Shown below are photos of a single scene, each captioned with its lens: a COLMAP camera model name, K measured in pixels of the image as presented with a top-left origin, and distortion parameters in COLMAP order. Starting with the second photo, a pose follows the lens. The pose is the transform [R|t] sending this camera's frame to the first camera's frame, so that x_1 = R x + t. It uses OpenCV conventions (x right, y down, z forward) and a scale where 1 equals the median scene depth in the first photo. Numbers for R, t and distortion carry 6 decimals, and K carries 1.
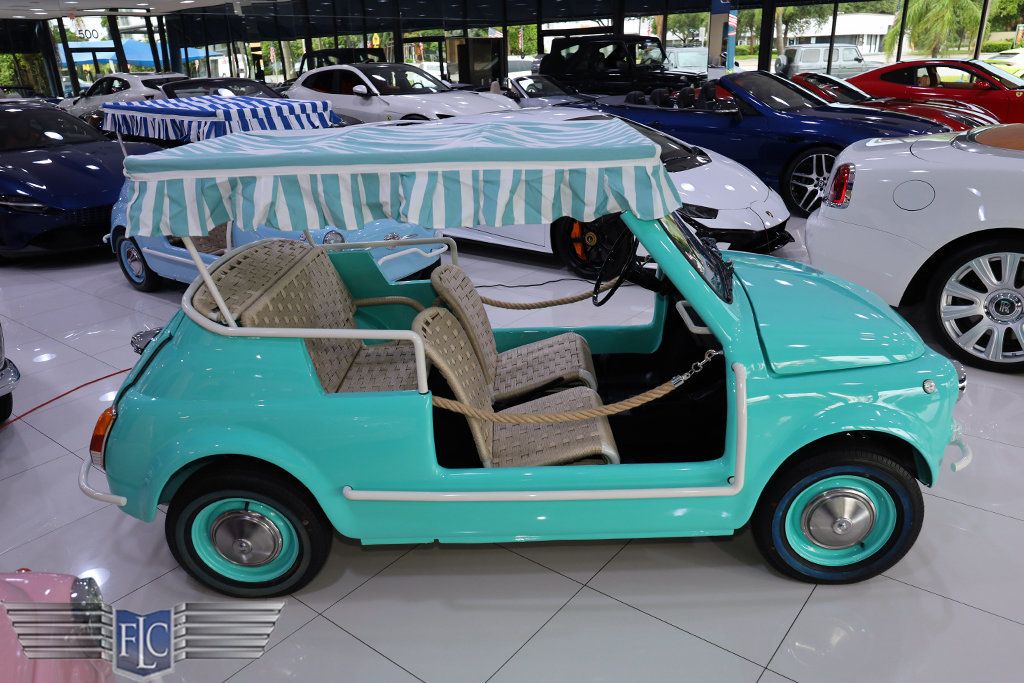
lens RADIAL K [[743.9, 0, 512.0], [0, 743.9, 341.5], [0, 0, 1]] dist [0.006214, -0.002000]
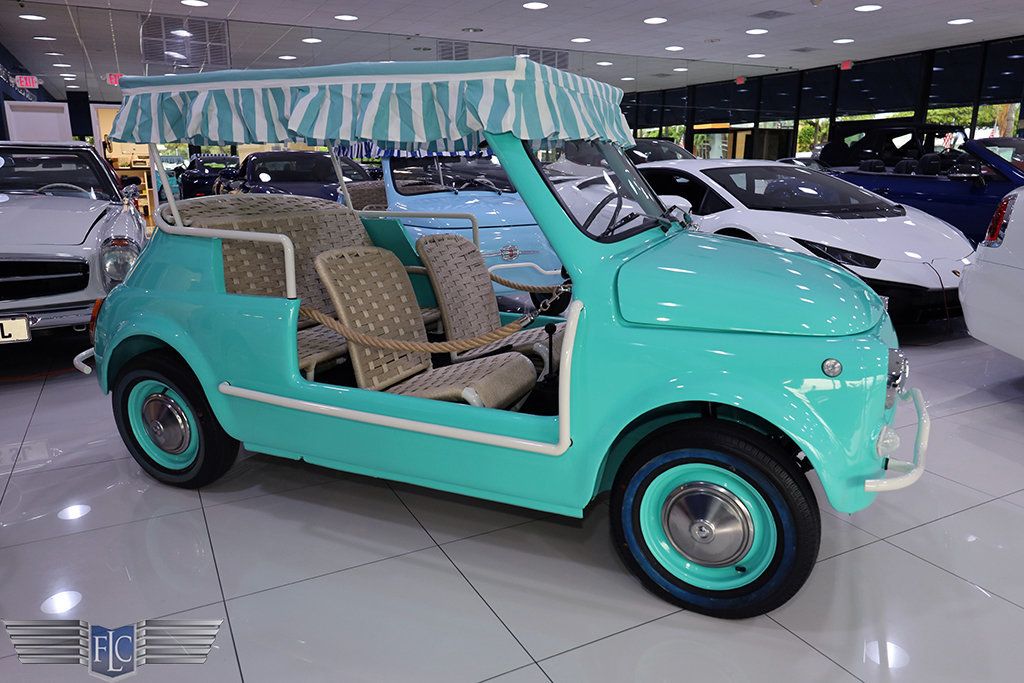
lens RADIAL K [[723.4, 0, 512.0], [0, 723.4, 341.5], [0, 0, 1]] dist [-0.000809, 0.000012]
pose [[0.913899, 0.131401, -0.384087, 0.411876], [-0.176087, 0.980833, -0.083427, 0.116914], [0.365763, 0.143876, 0.919520, 0.149085]]
